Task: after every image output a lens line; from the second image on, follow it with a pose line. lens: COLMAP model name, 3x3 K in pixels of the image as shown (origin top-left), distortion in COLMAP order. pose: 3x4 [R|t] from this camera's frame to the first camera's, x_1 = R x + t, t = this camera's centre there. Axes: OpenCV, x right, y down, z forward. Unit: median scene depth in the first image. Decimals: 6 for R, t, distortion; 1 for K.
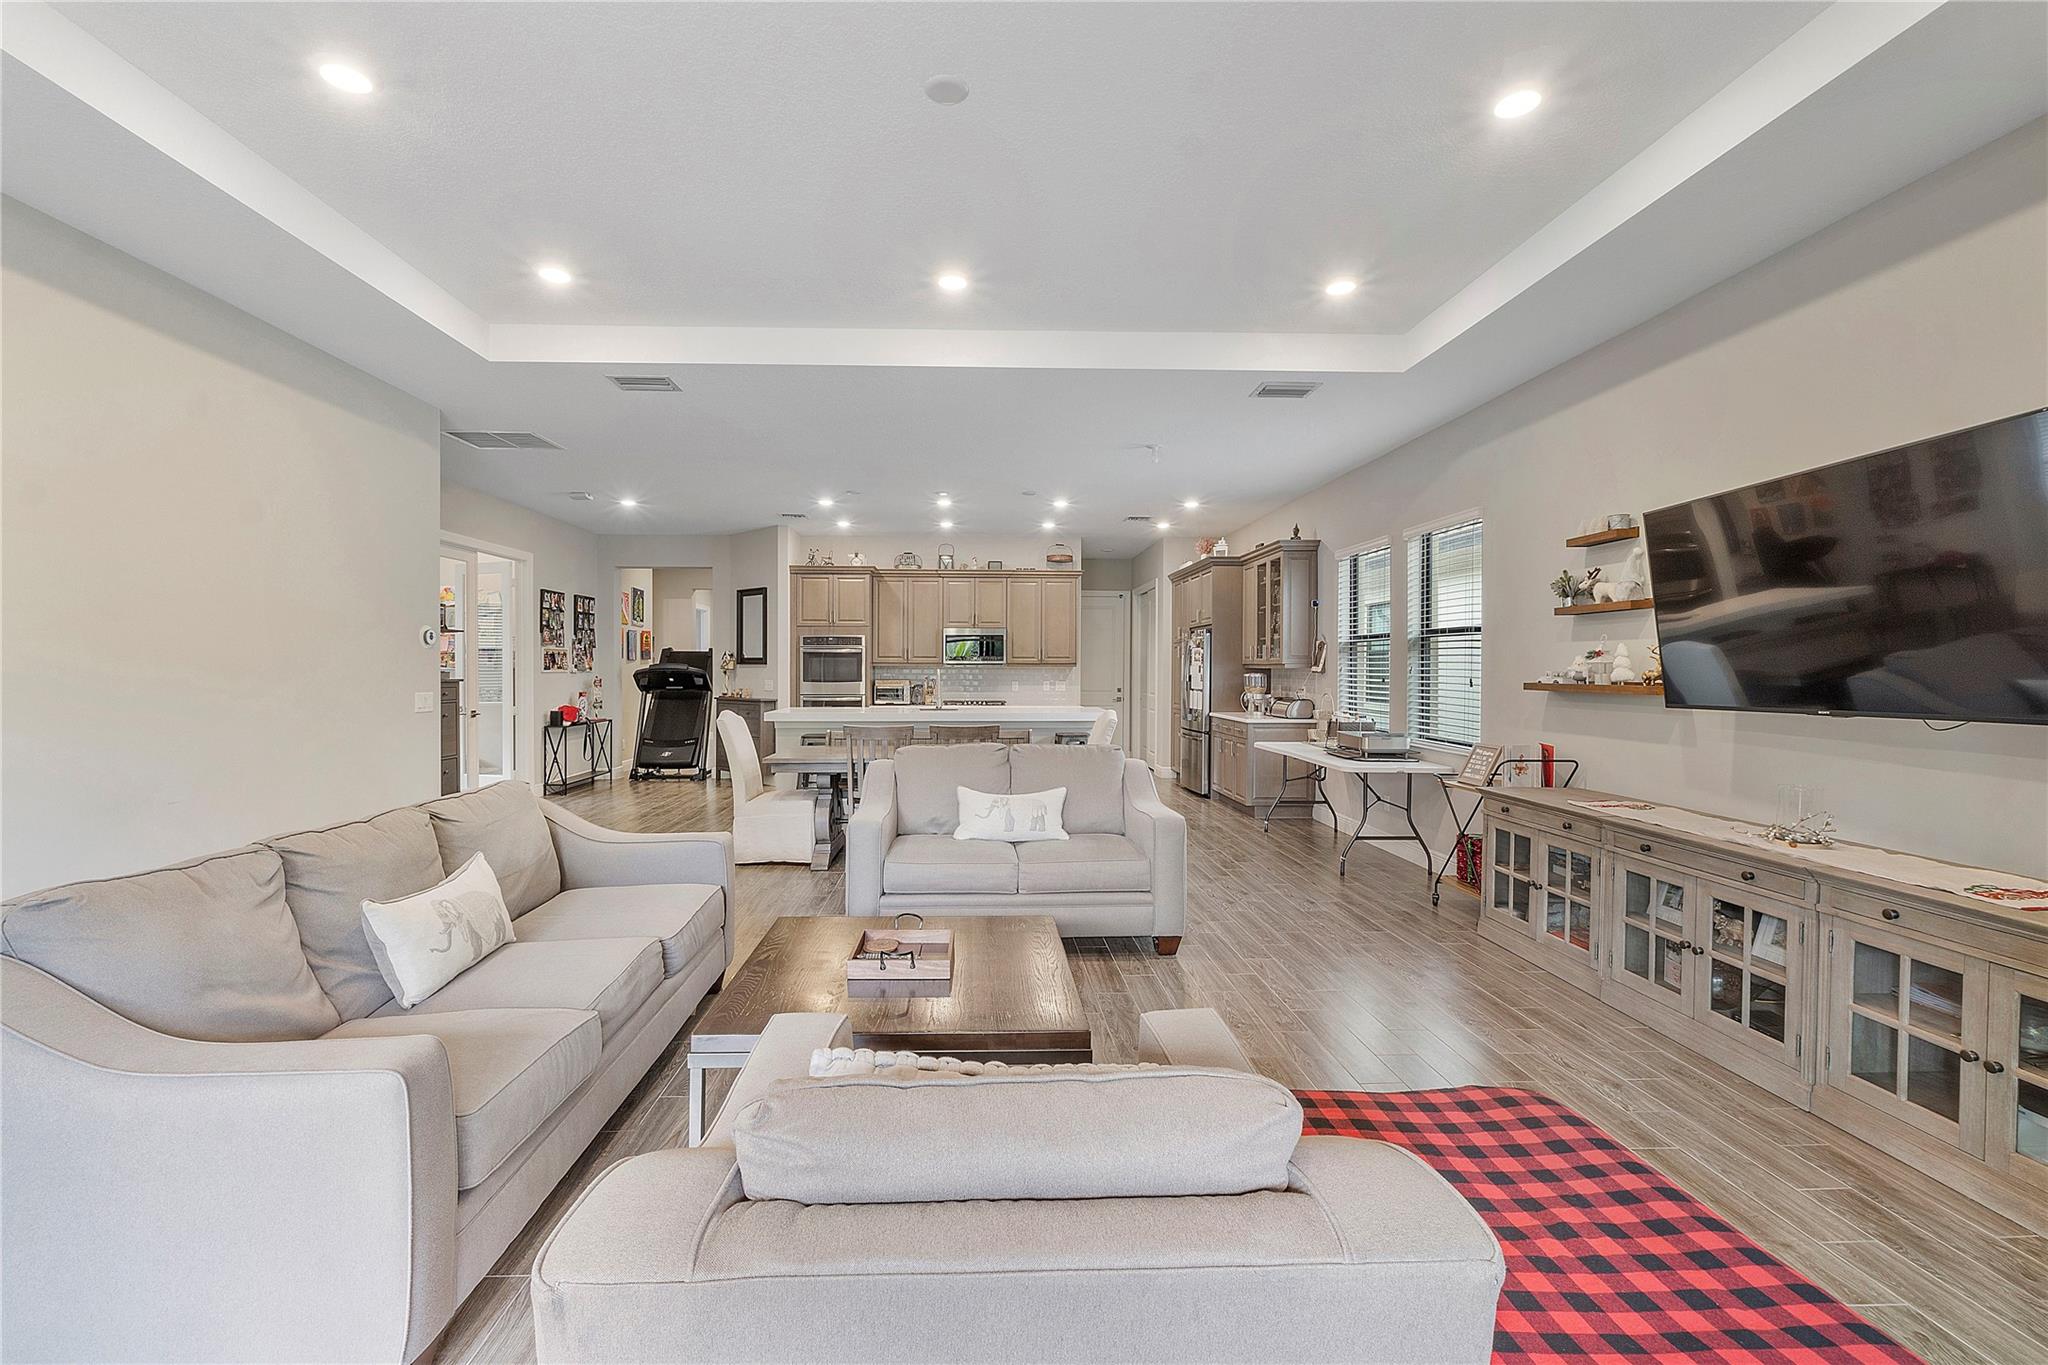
lens RADIAL K [[861.7, 0, 1010.1], [0, 861.7, 677.8], [0, 0, 1]] dist [-0.003685, -0.001660]
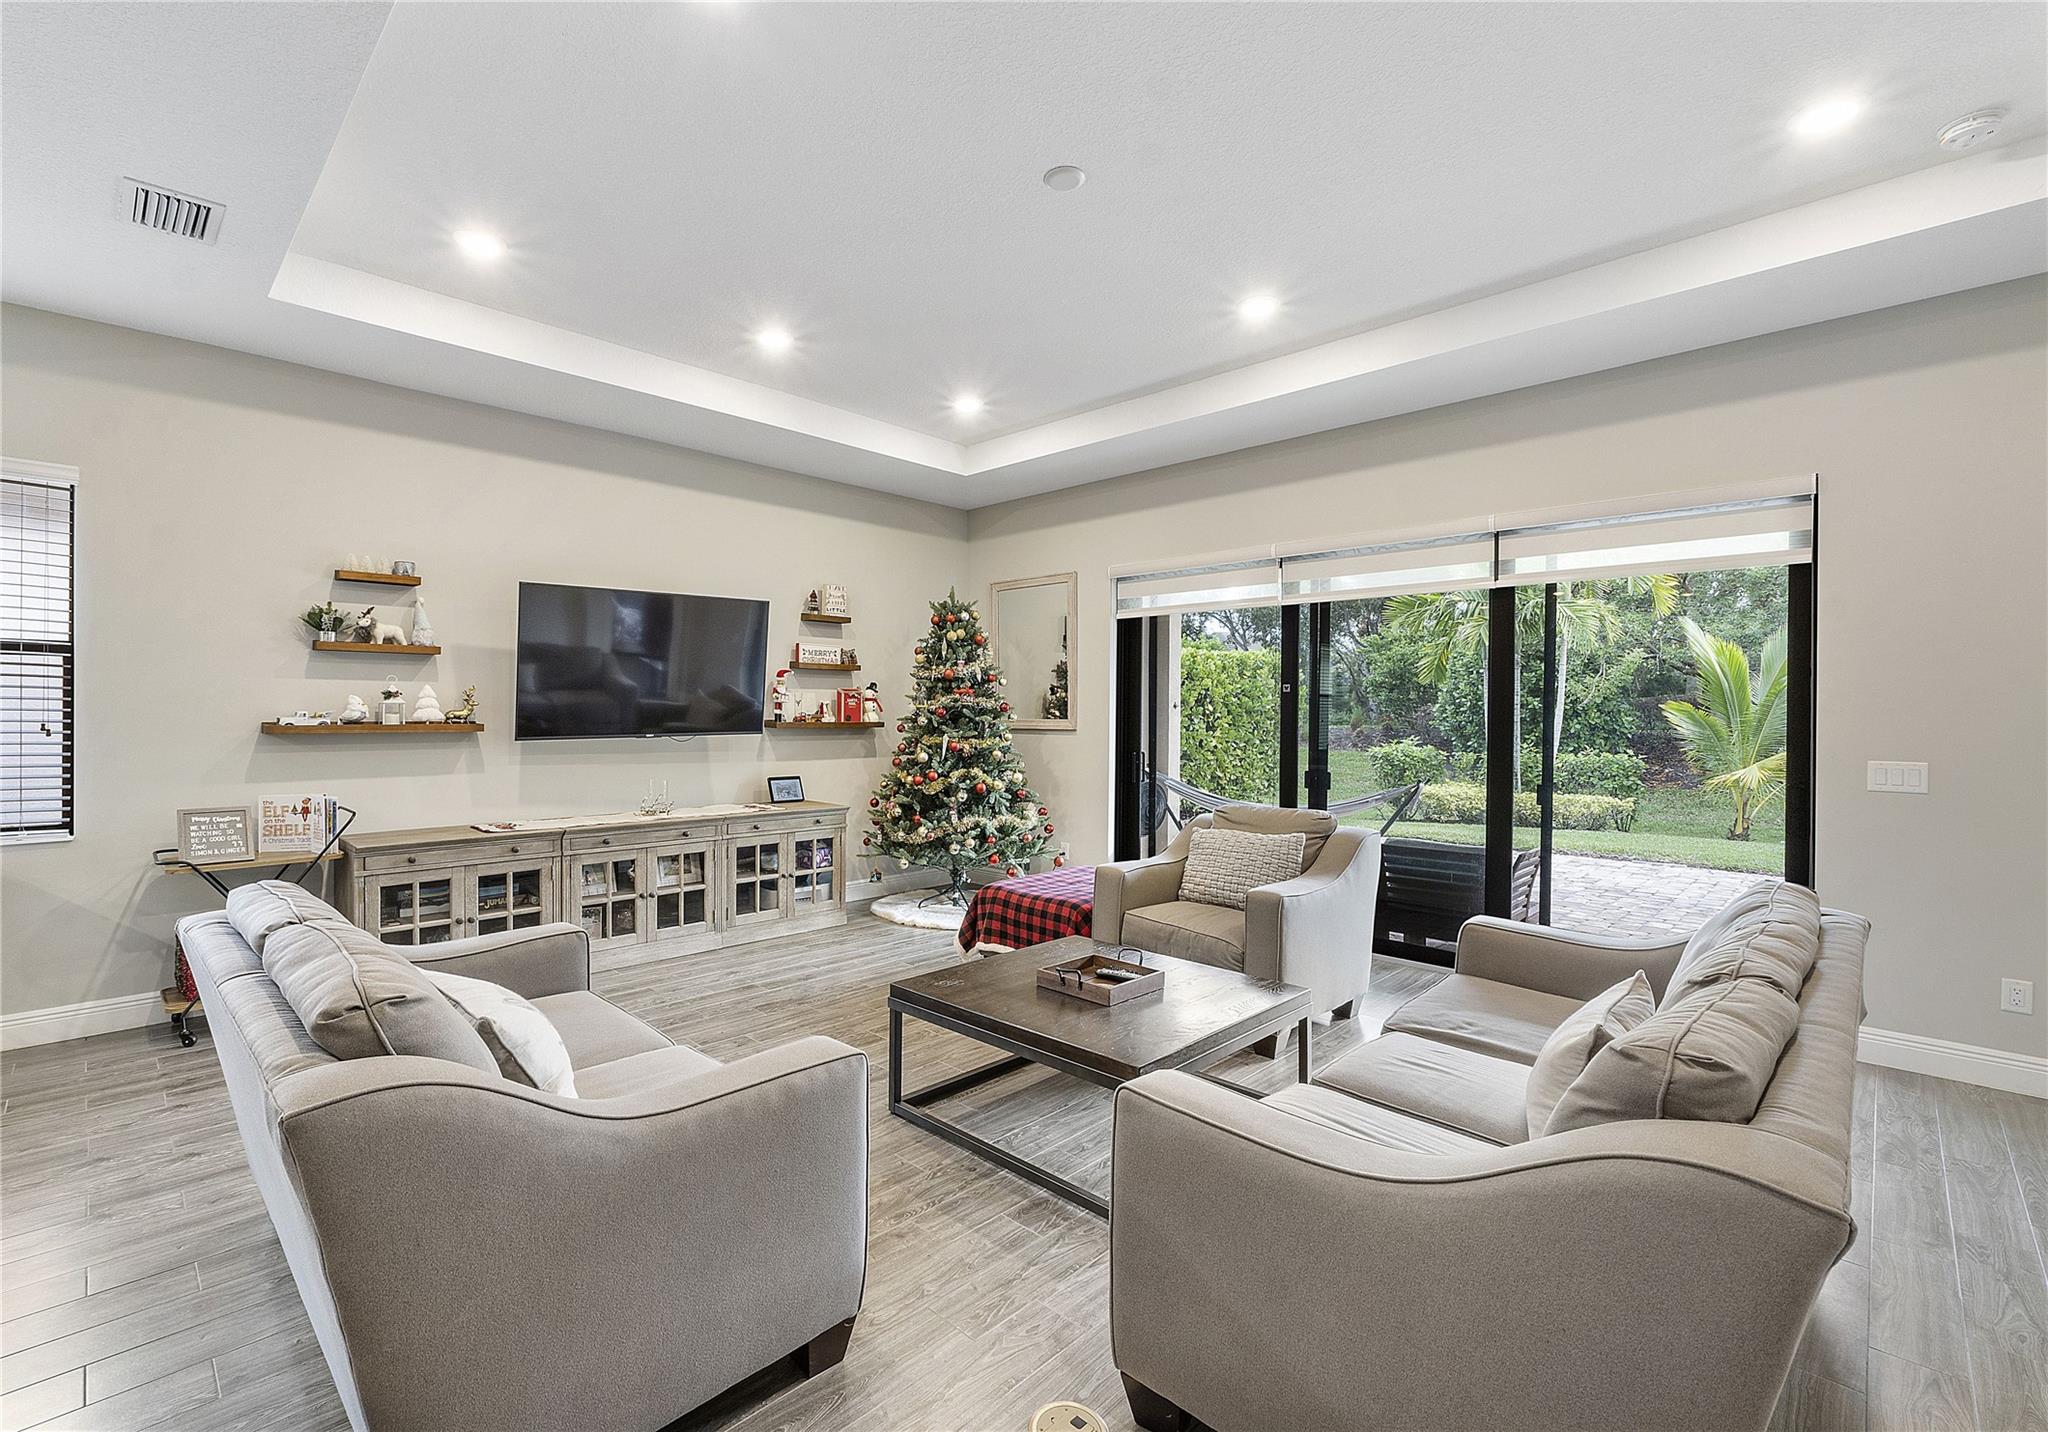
lens RADIAL K [[916.7, 0, 934.6], [0, 916.7, 713.9], [0, 0, 1]] dist [-0.006365, 0.001126]
pose [[-0.650671, -0.008827, 0.759308, -0.246666], [0.002732, 0.999899, 0.013966, -0.008117], [-0.759354, 0.011162, -0.650581, 0.545546]]
